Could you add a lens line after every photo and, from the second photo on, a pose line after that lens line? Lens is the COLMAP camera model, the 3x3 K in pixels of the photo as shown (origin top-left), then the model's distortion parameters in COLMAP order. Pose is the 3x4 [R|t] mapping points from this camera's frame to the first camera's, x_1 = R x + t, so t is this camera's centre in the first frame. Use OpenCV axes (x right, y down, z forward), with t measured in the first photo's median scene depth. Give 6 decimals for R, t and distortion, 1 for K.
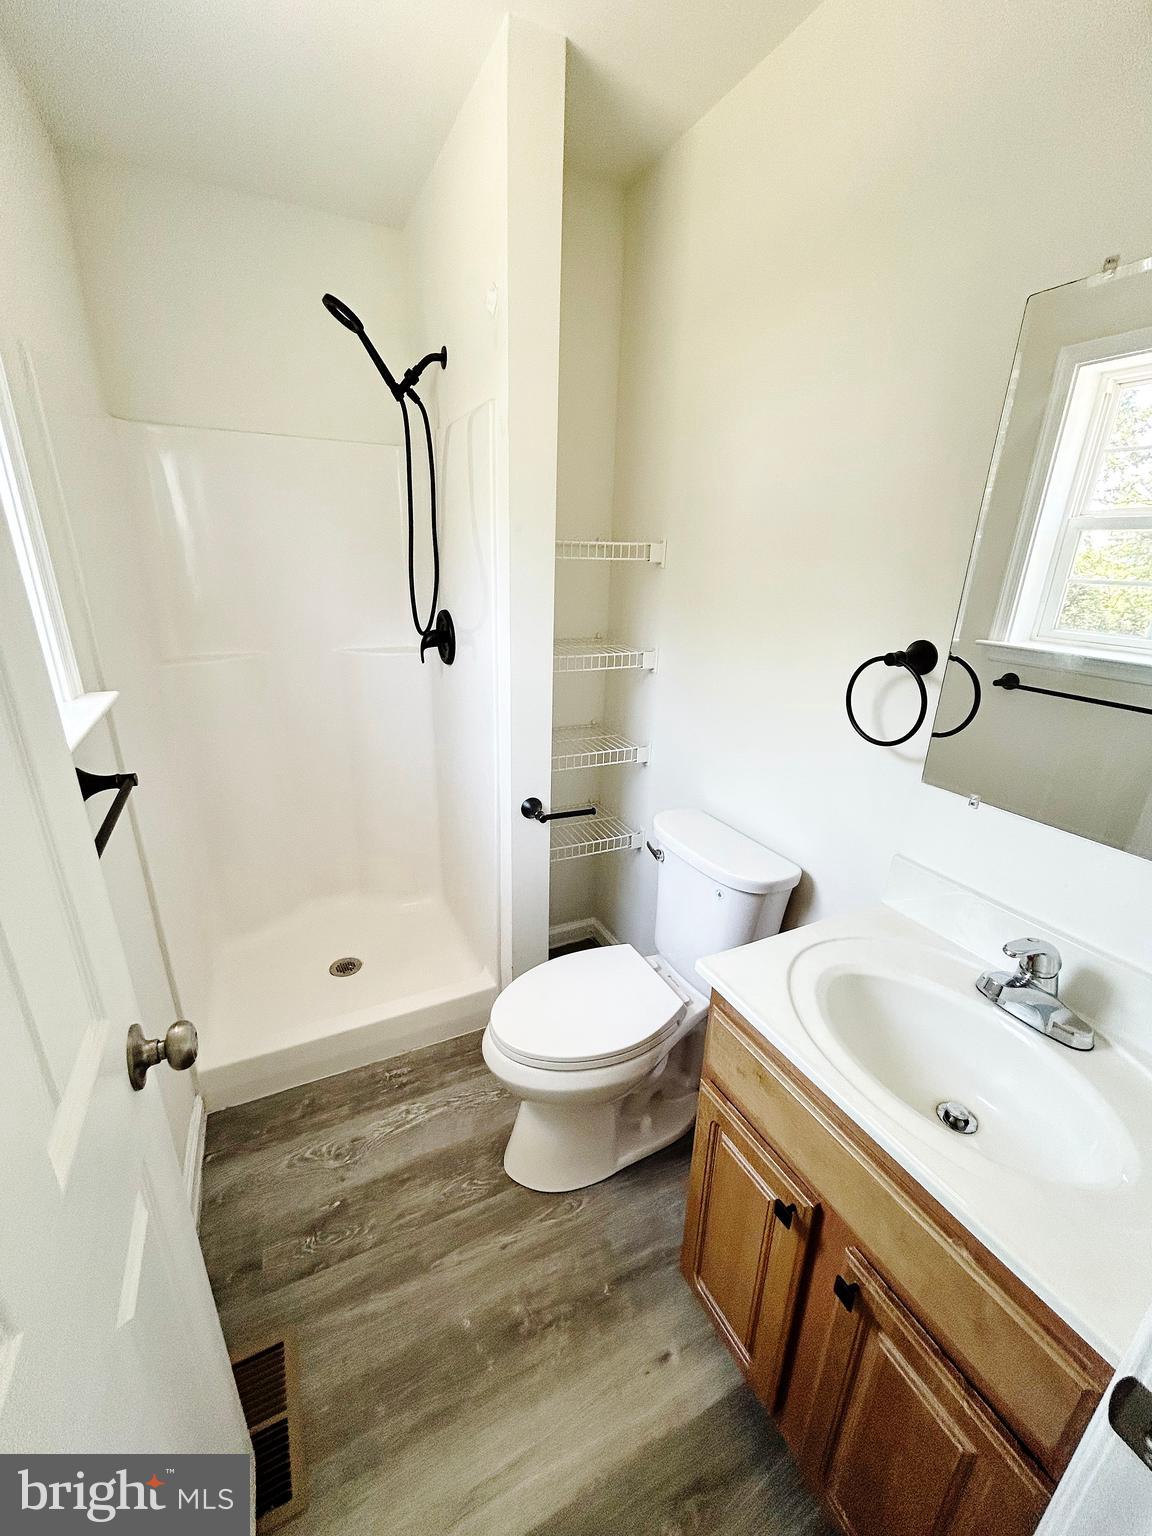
lens RADIAL K [[613.3, 0, 576.9], [0, 613.3, 769.0], [0, 0, 1]] dist [0.000528, -0.000179]
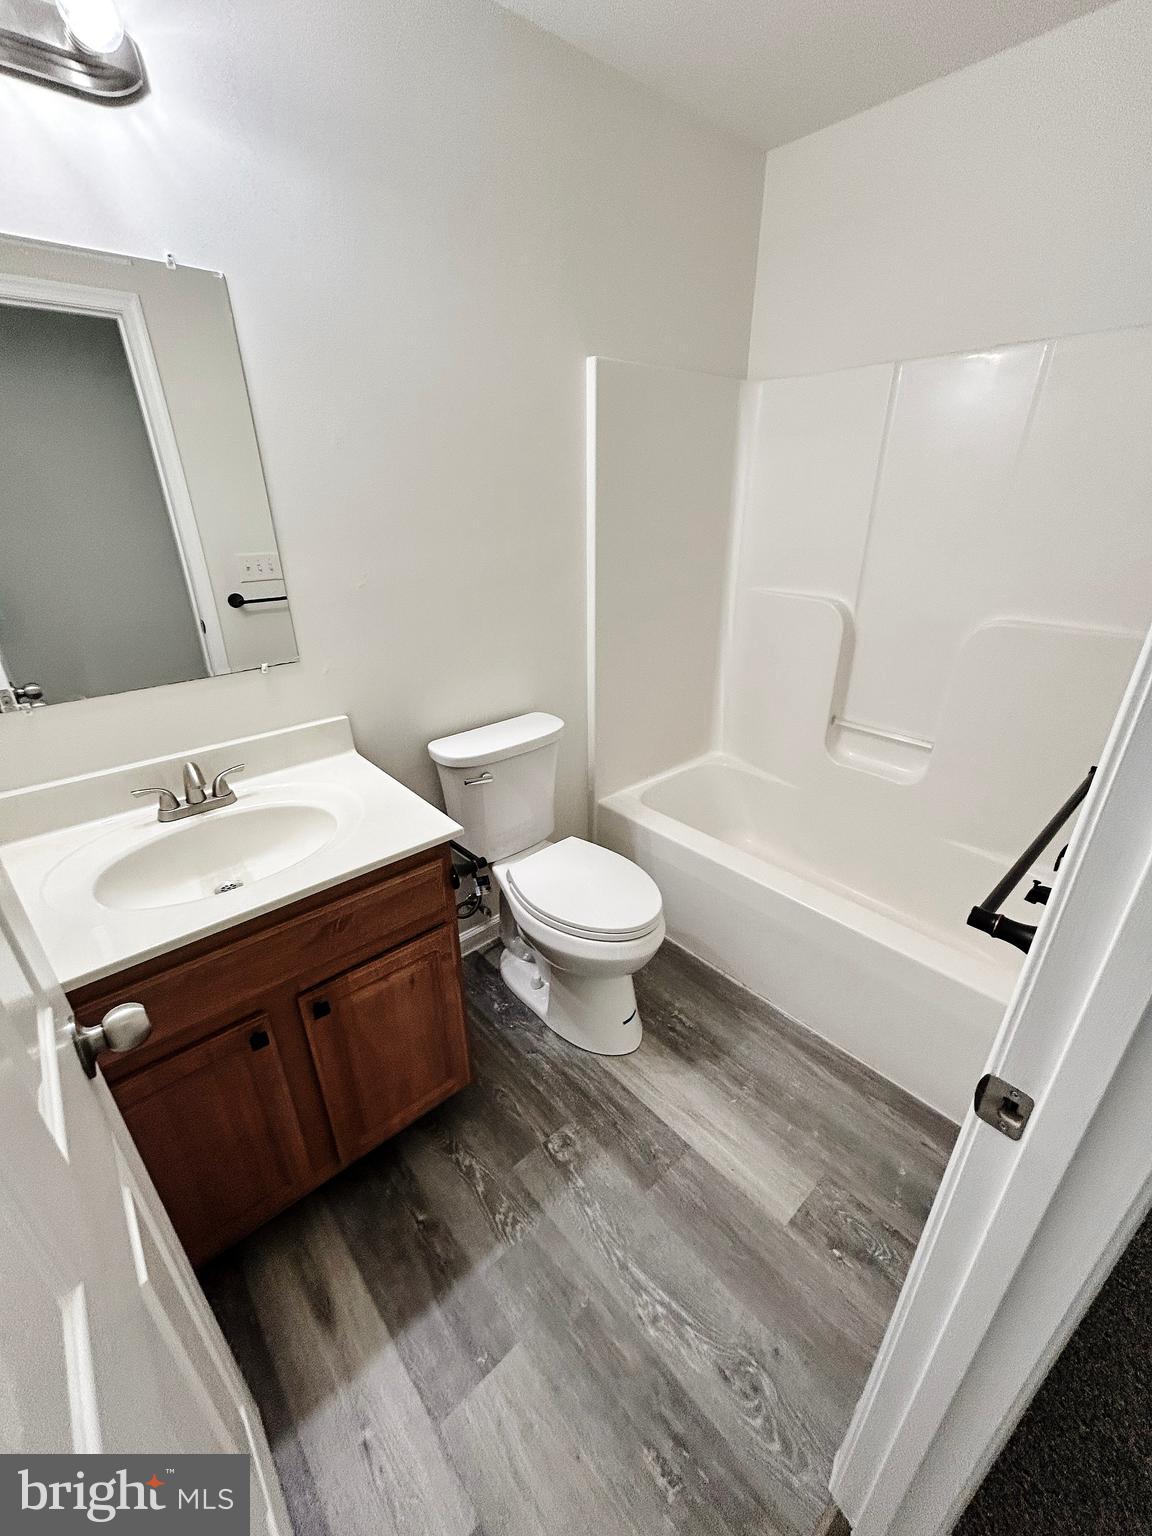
lens RADIAL K [[613.3, 0, 580.0], [0, 613.3, 765.9], [0, 0, 1]] dist [0.000528, -0.000179]
pose [[-0.266360, -0.405930, 0.874227, -0.660438], [0.326470, 0.815388, 0.478079, -0.358020], [-0.906901, 0.412750, -0.084663, 0.941797]]
